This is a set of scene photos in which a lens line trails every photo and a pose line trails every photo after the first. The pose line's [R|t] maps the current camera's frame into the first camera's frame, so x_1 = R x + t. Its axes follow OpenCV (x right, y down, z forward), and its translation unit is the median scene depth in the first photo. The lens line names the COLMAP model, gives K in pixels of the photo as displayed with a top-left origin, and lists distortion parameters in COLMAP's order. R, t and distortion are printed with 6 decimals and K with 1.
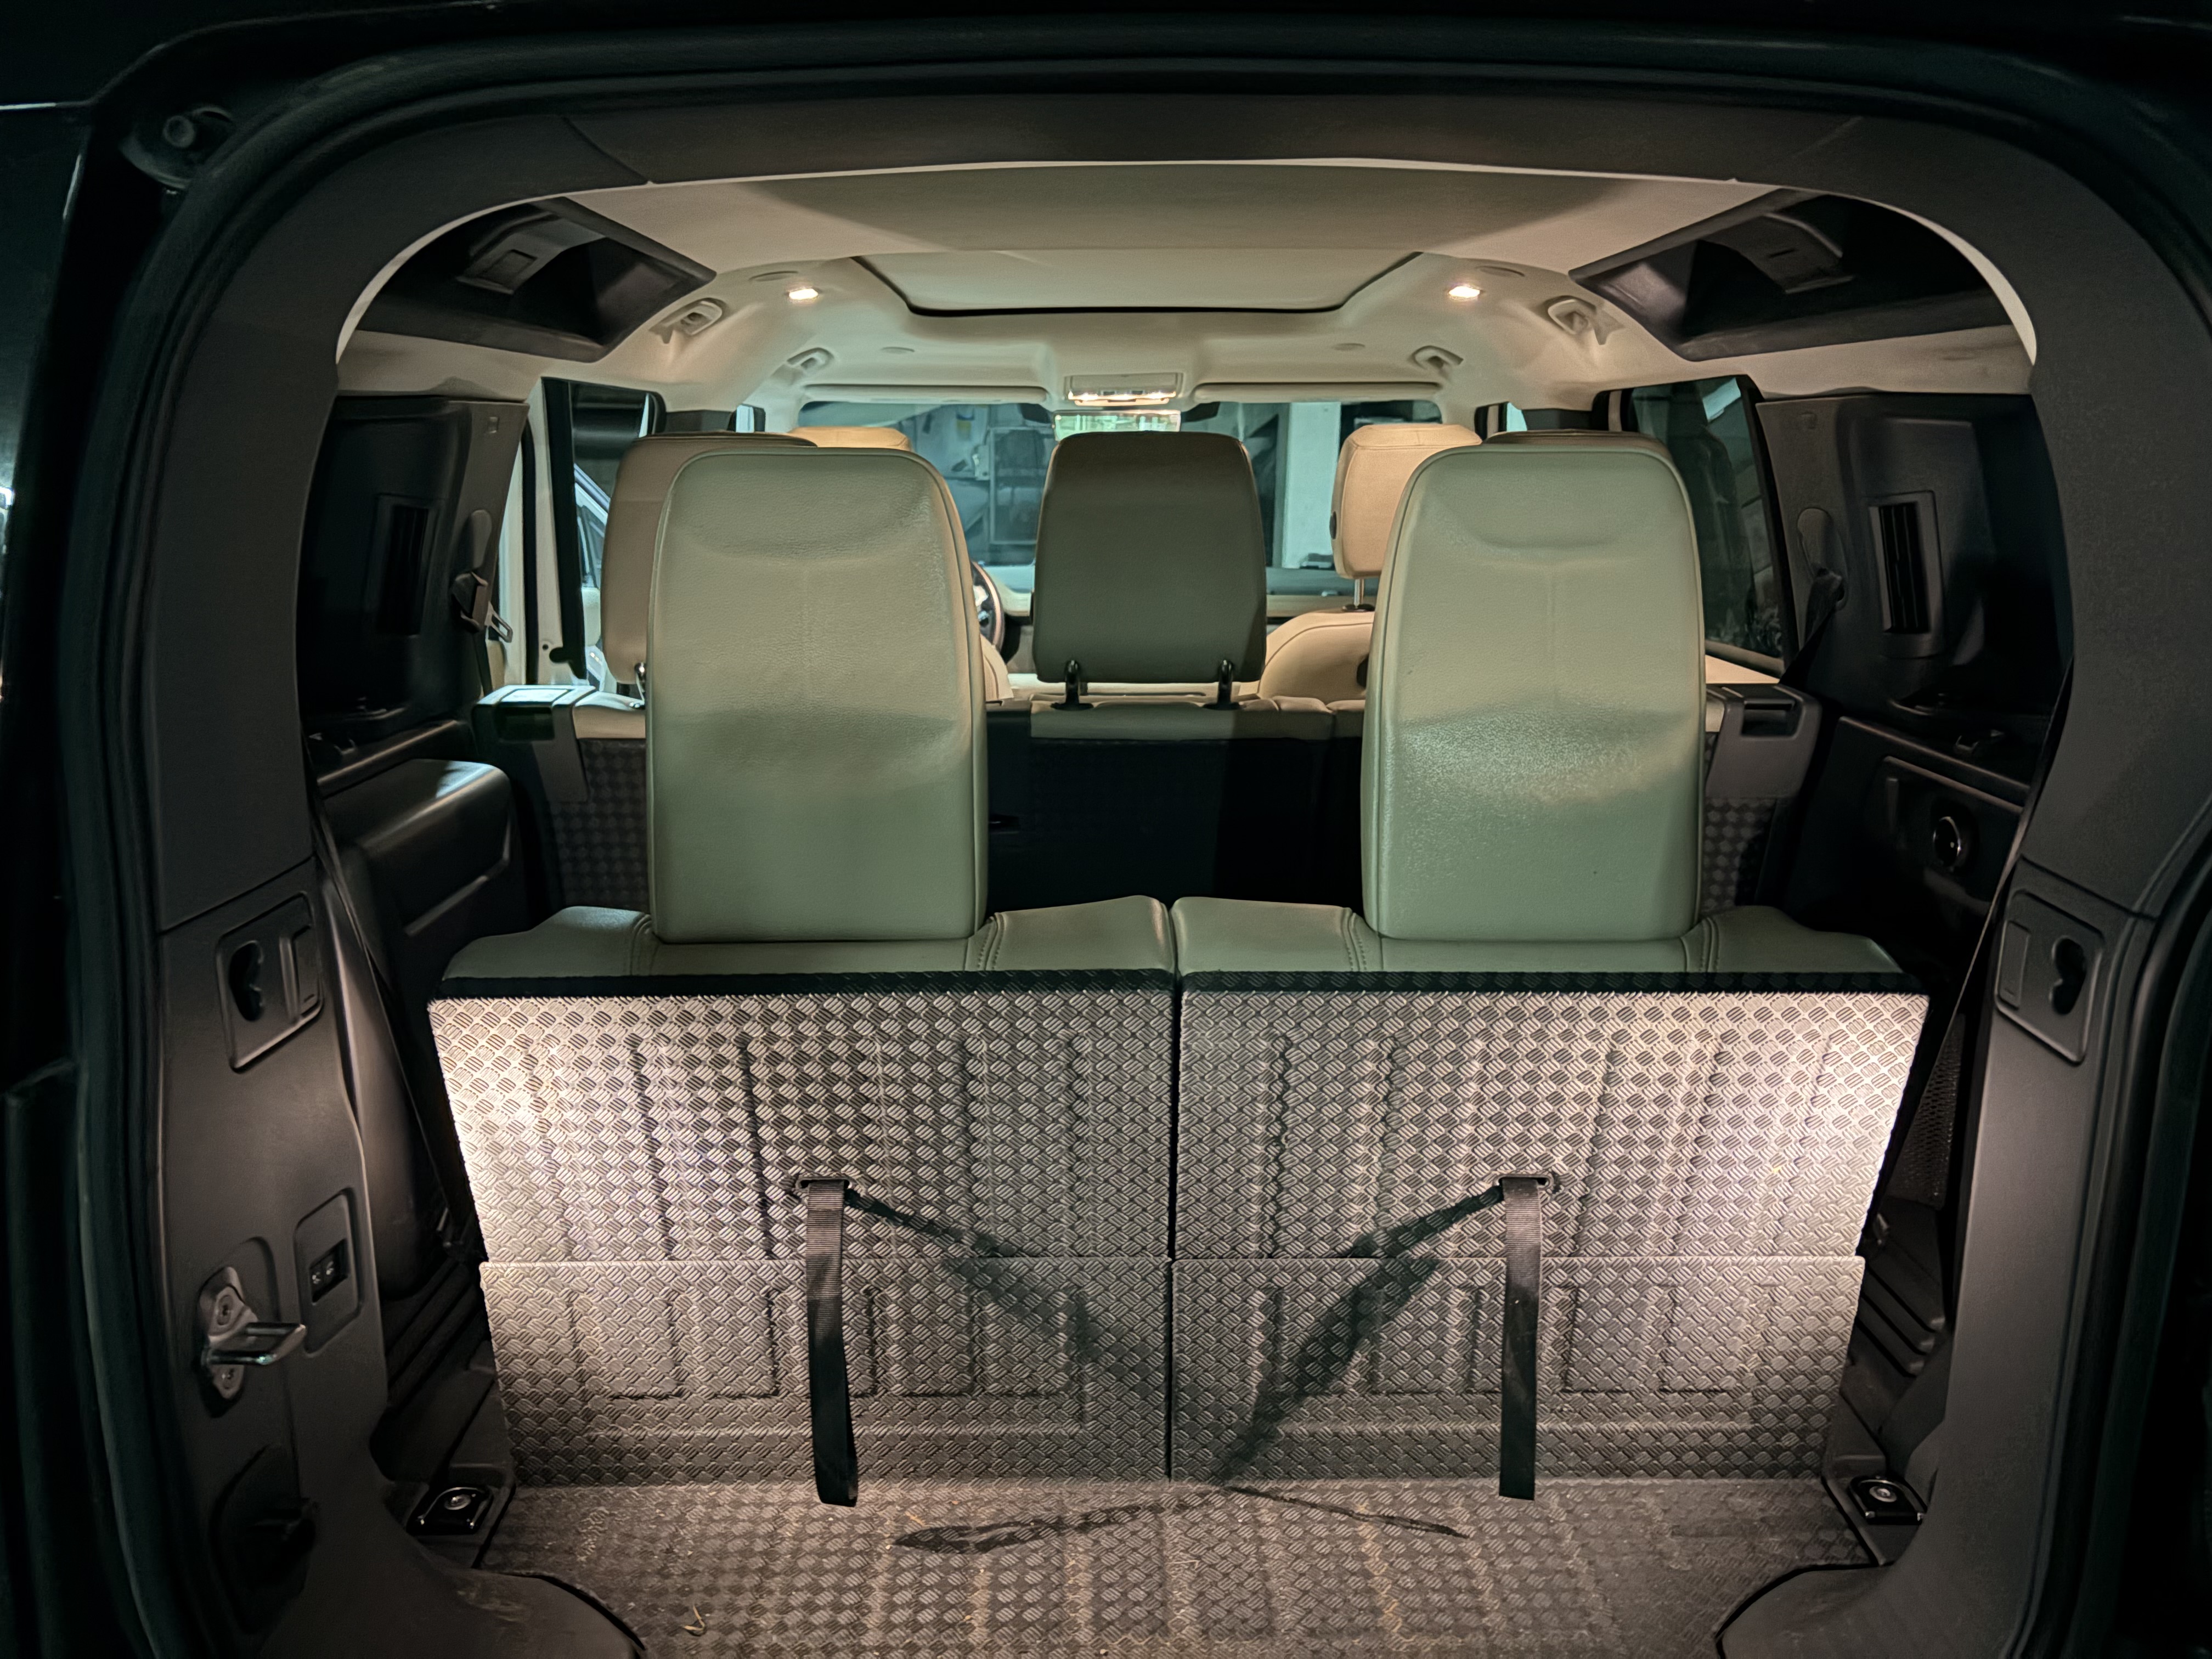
lens RADIAL K [[1696.5, 0, 1107.2], [0, 1696.5, 825.7], [0, 0, 1]] dist [0.034420, -0.022354]
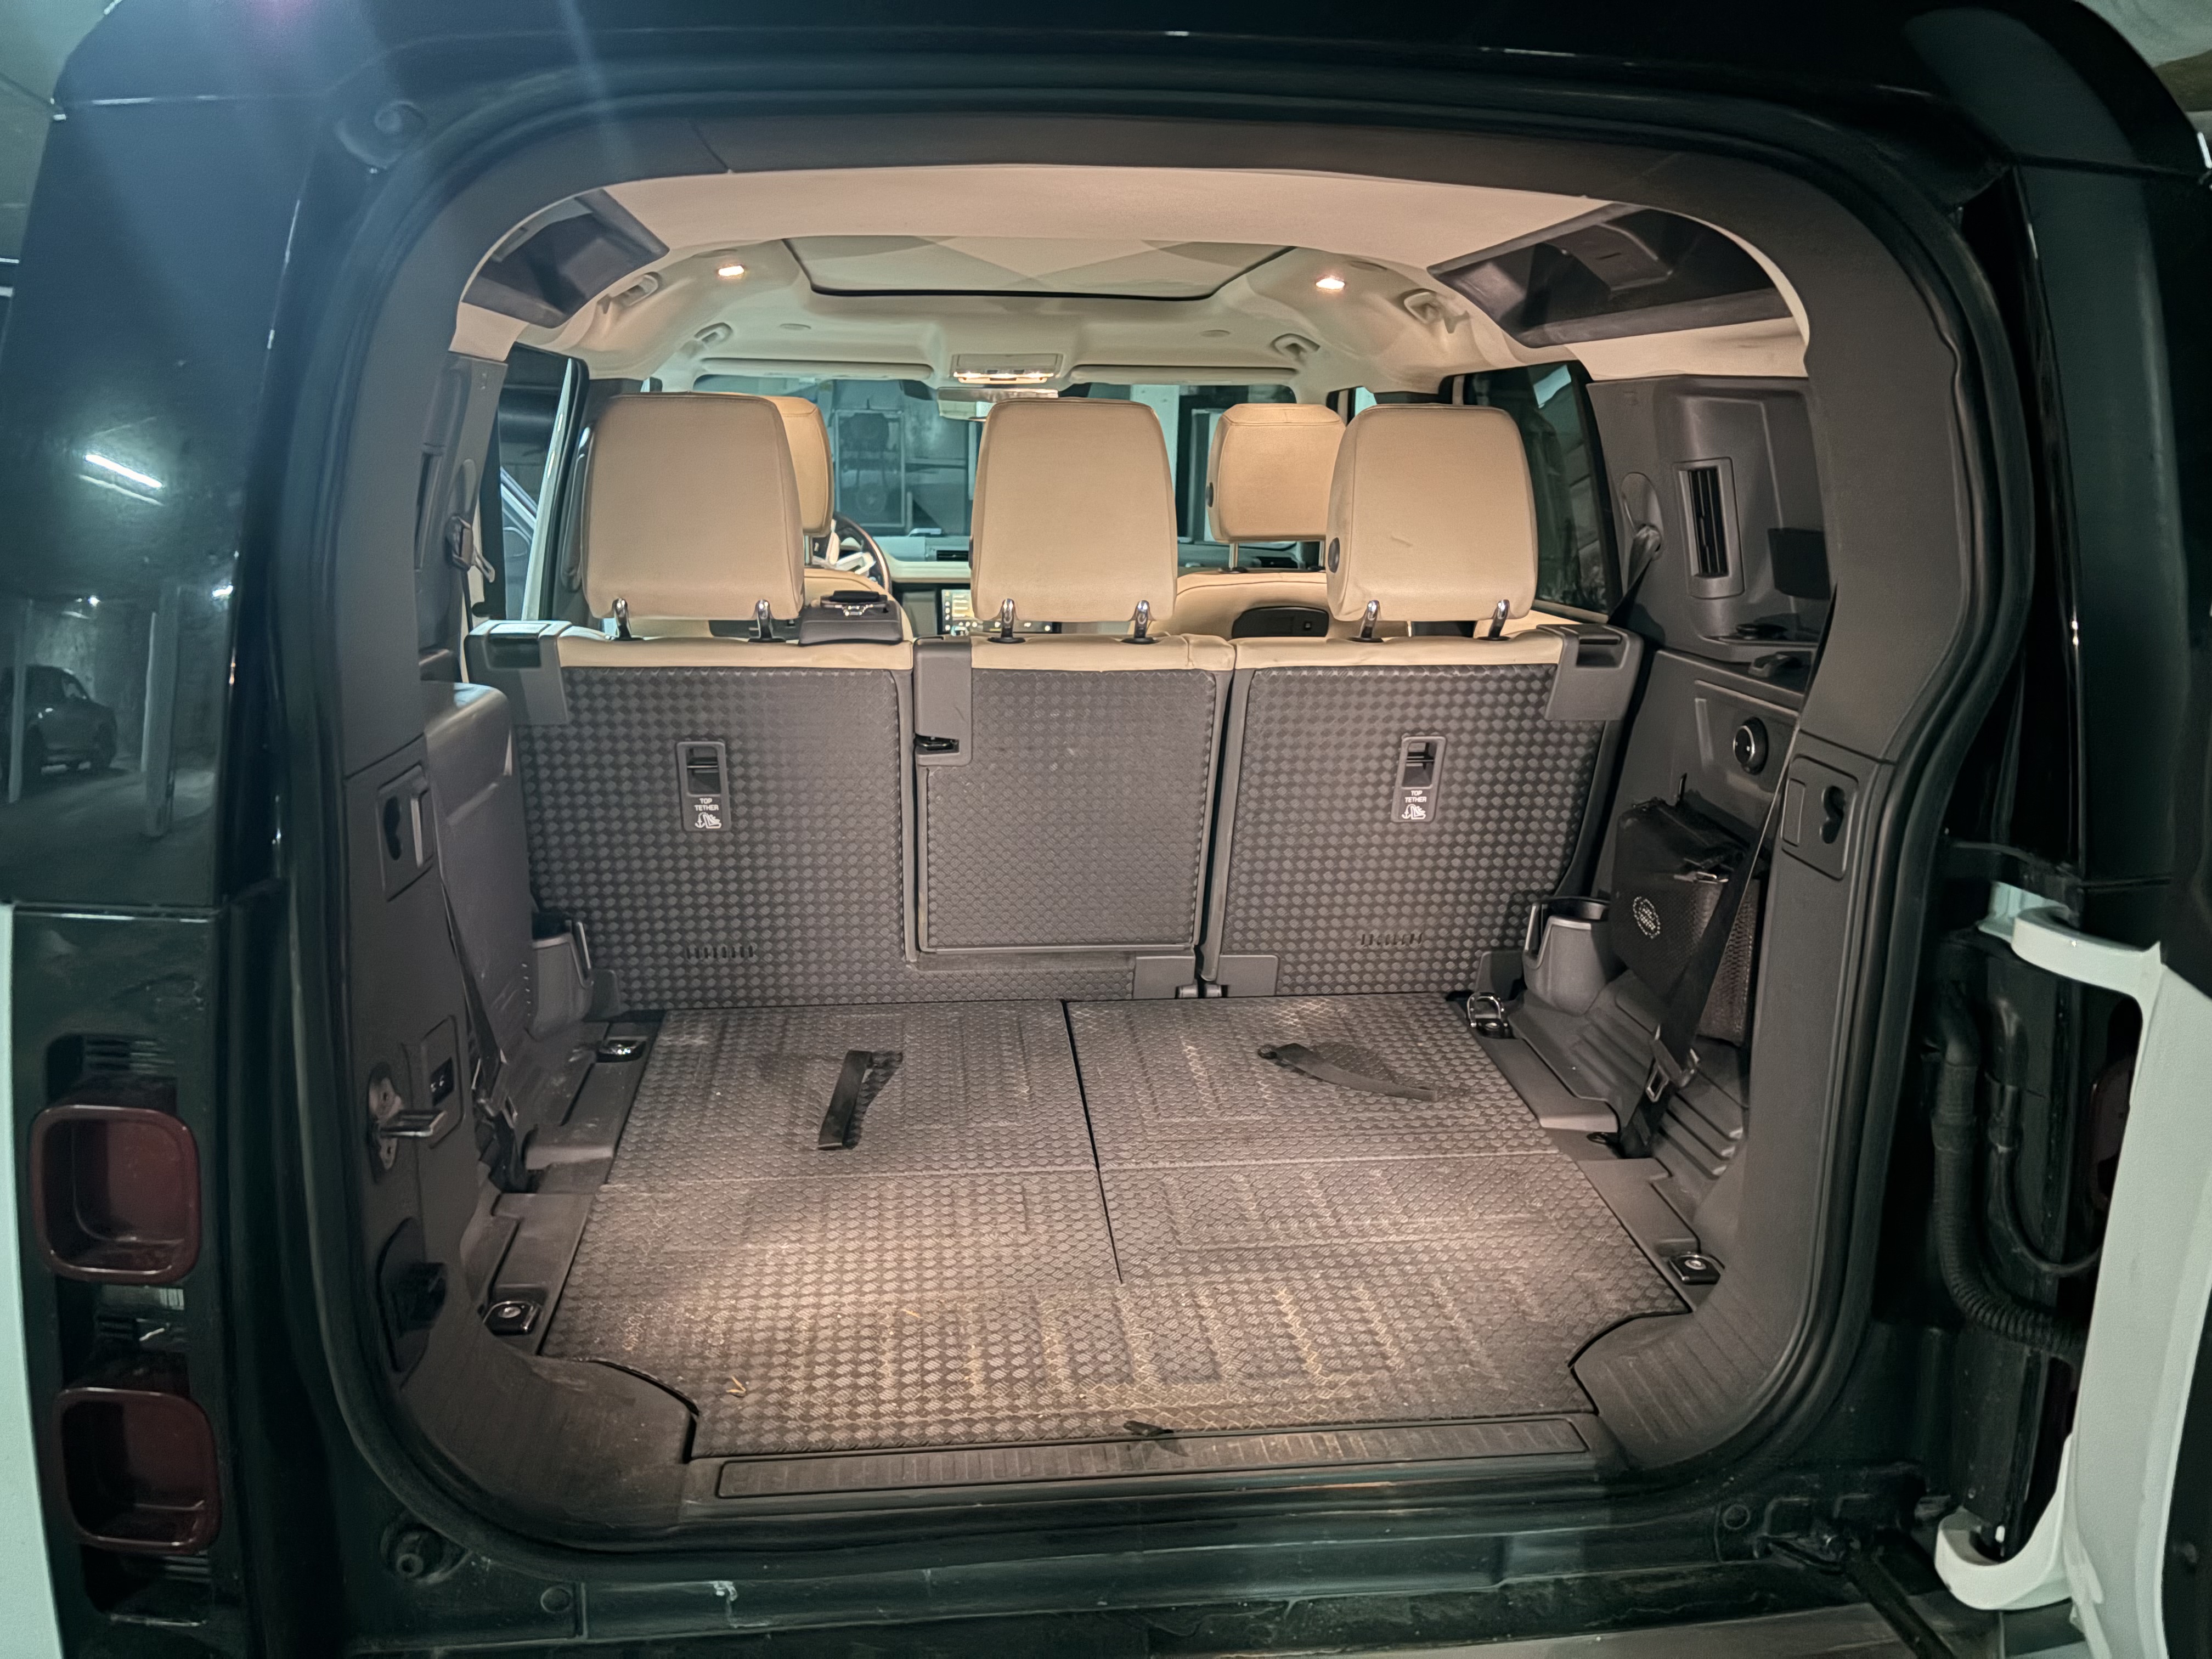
lens RADIAL K [[1696.5, 0, 1114.0], [0, 1696.5, 829.5], [0, 0, 1]] dist [0.034420, -0.022354]
pose [[0.994516, -0.008365, 0.104247, -0.079886], [0.007618, 0.999942, 0.007558, 0.055893], [-0.104304, -0.006722, 0.994523, -0.158136]]
